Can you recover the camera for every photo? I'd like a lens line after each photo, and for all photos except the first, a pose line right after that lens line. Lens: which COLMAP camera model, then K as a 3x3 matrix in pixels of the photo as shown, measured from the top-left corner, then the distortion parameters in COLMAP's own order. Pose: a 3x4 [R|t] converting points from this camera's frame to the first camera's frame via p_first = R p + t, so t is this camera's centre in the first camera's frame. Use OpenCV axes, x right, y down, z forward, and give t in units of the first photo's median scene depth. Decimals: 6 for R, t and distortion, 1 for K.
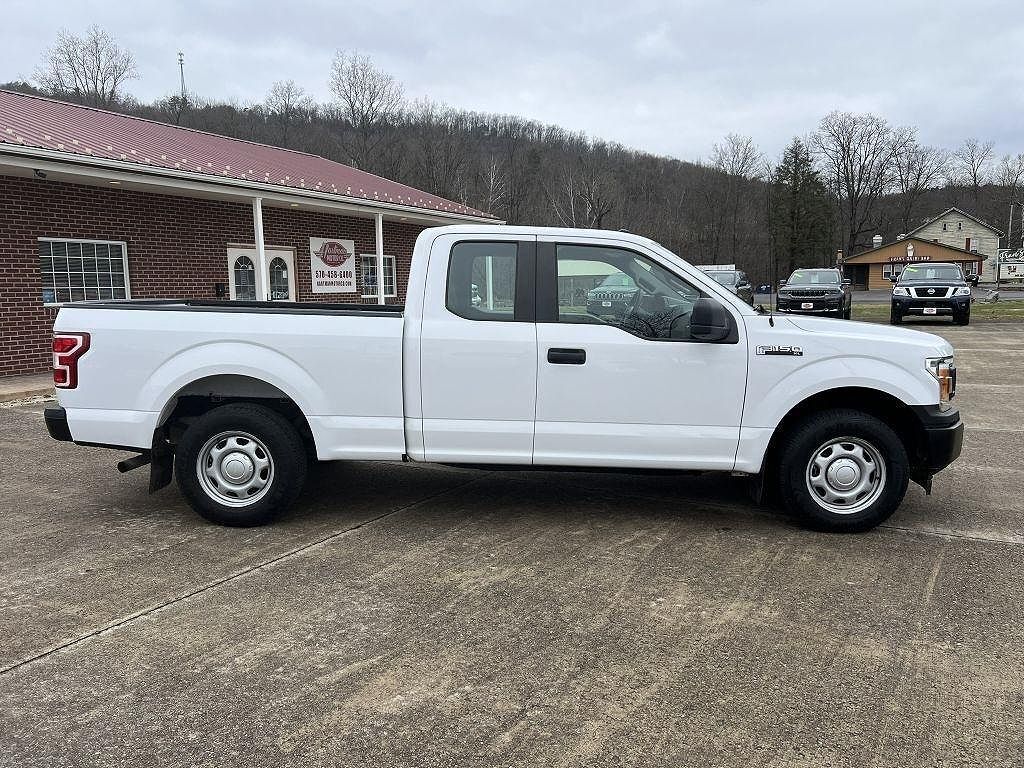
lens RADIAL K [[758.5, 0, 511.6], [0, 758.5, 374.2], [0, 0, 1]] dist [0.046708, -0.050607]
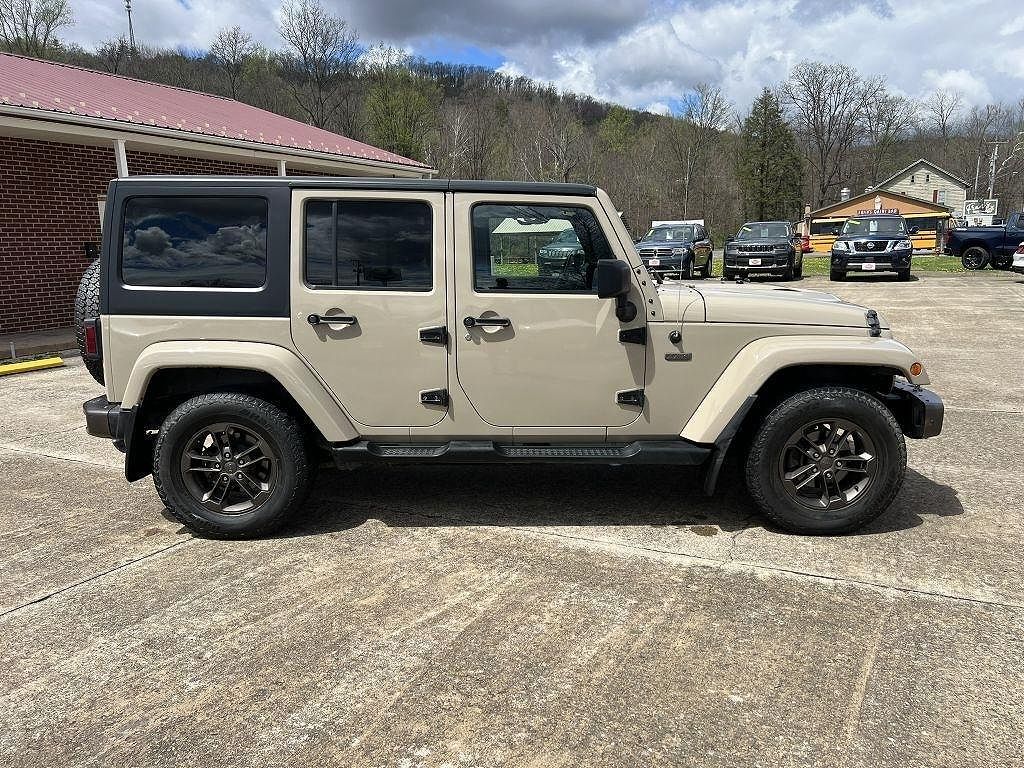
lens RADIAL K [[762.8, 0, 514.6], [0, 762.8, 385.9], [0, 0, 1]] dist [0.038348, -0.040988]
pose [[0.999065, -0.017243, 0.039652, 0.011256], [0.014503, 0.997553, 0.068390, -0.001716], [-0.040734, -0.067751, 0.996870, 0.018267]]
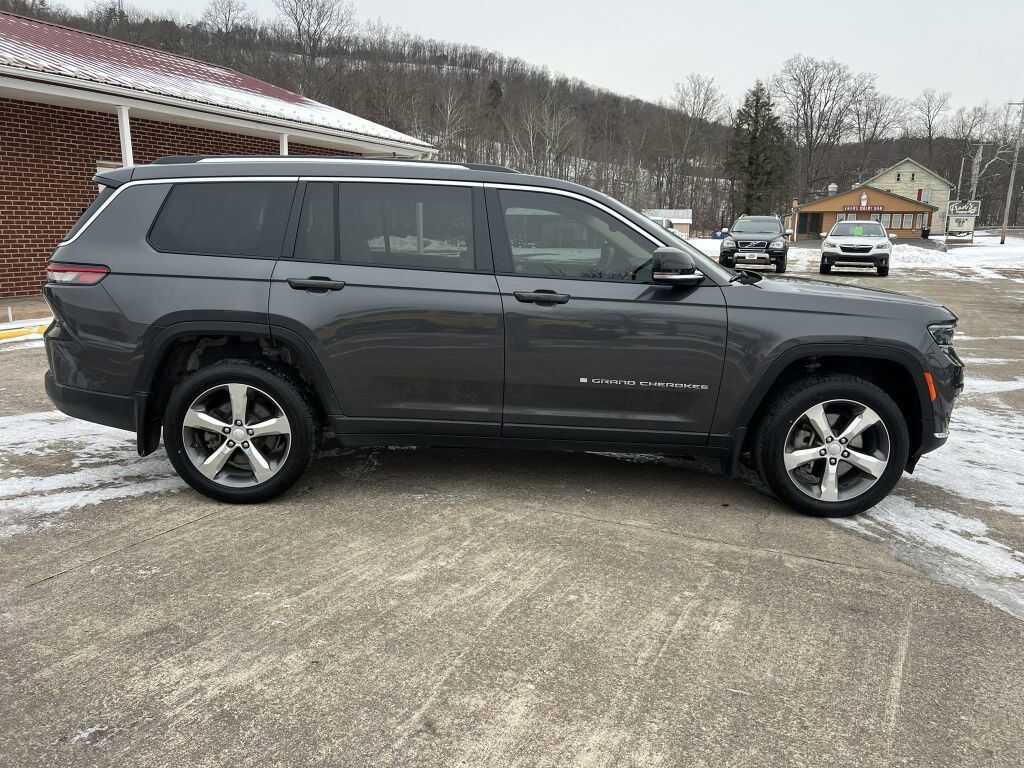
lens RADIAL K [[760.5, 0, 518.1], [0, 760.5, 376.1], [0, 0, 1]] dist [0.040701, -0.044197]
pose [[0.997641, 0.015847, 0.066791, 0.008080], [-0.021097, 0.996680, 0.078644, -0.001796], [-0.065323, -0.079867, 0.994663, 0.017965]]
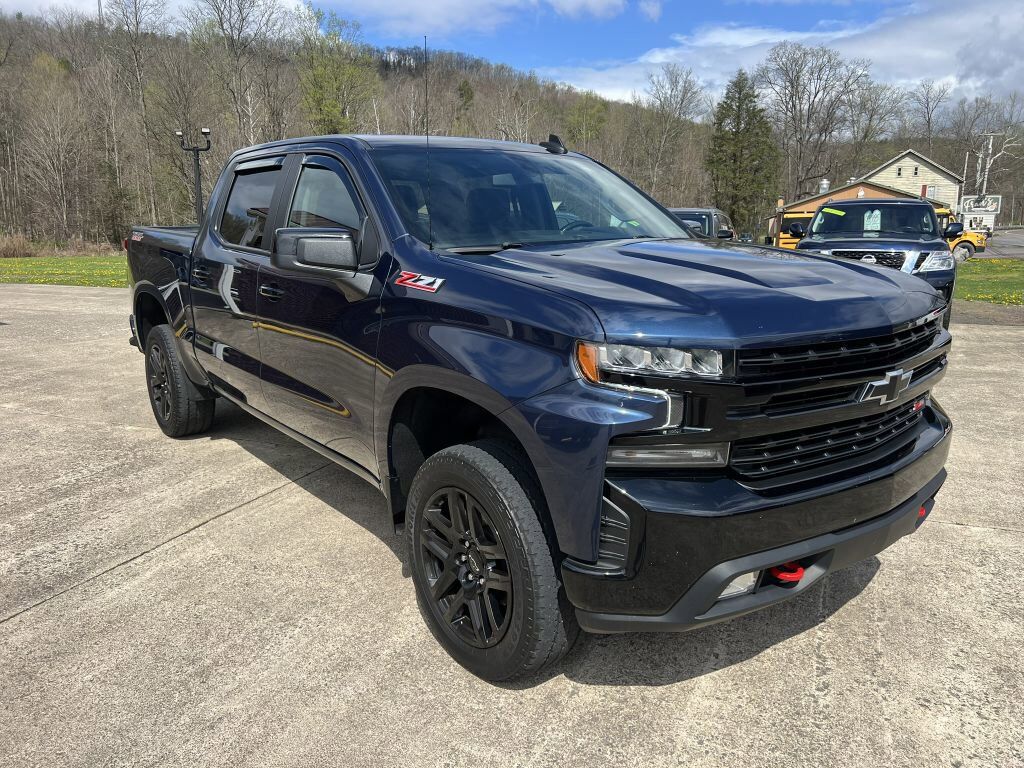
lens RADIAL K [[778.6, 0, 516.4], [0, 778.6, 384.1], [0, 0, 1]] dist [0.034374, -0.032679]
pose [[0.997212, -0.002907, 0.074567, 0.079110], [-0.002610, 0.997271, 0.073775, -0.019517], [-0.074578, -0.073764, 0.994483, 0.158020]]
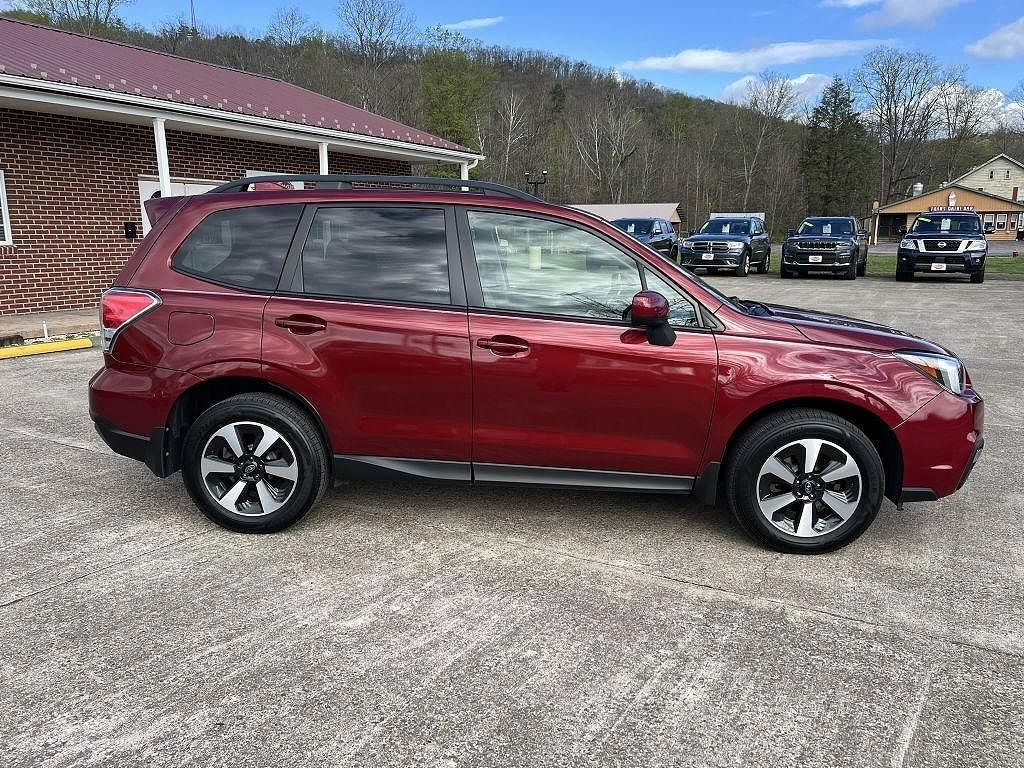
lens RADIAL K [[778.6, 0, 516.4], [0, 778.6, 384.1], [0, 0, 1]] dist [0.034374, -0.032679]
pose [[0.999657, 0.018235, -0.018808, 0.013270], [-0.016745, 0.996924, 0.076561, -0.002275], [0.020146, -0.076220, 0.996887, 0.021310]]
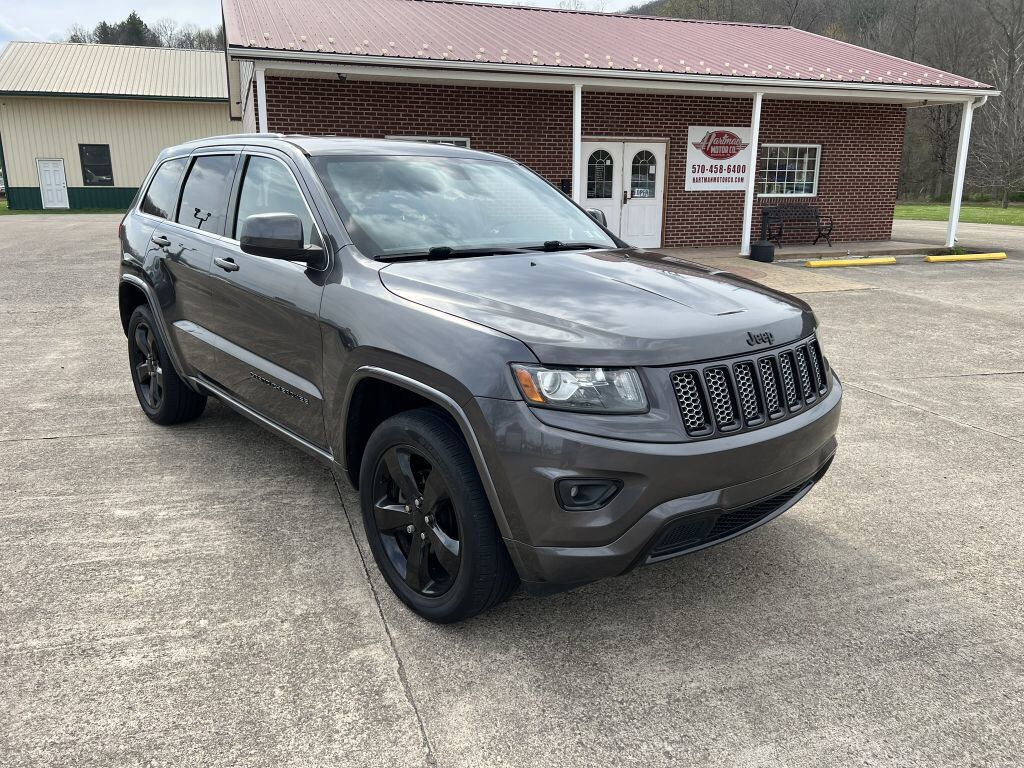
lens RADIAL K [[761.8, 0, 512.0], [0, 761.8, 384.0], [0, 0, 1]] dist [0.037826, -0.042218]
pose [[0.724297, 0.186777, -0.663707, 0.049125], [-0.090326, 0.980017, 0.177220, -0.005285], [0.683546, -0.068410, 0.726695, 0.040442]]
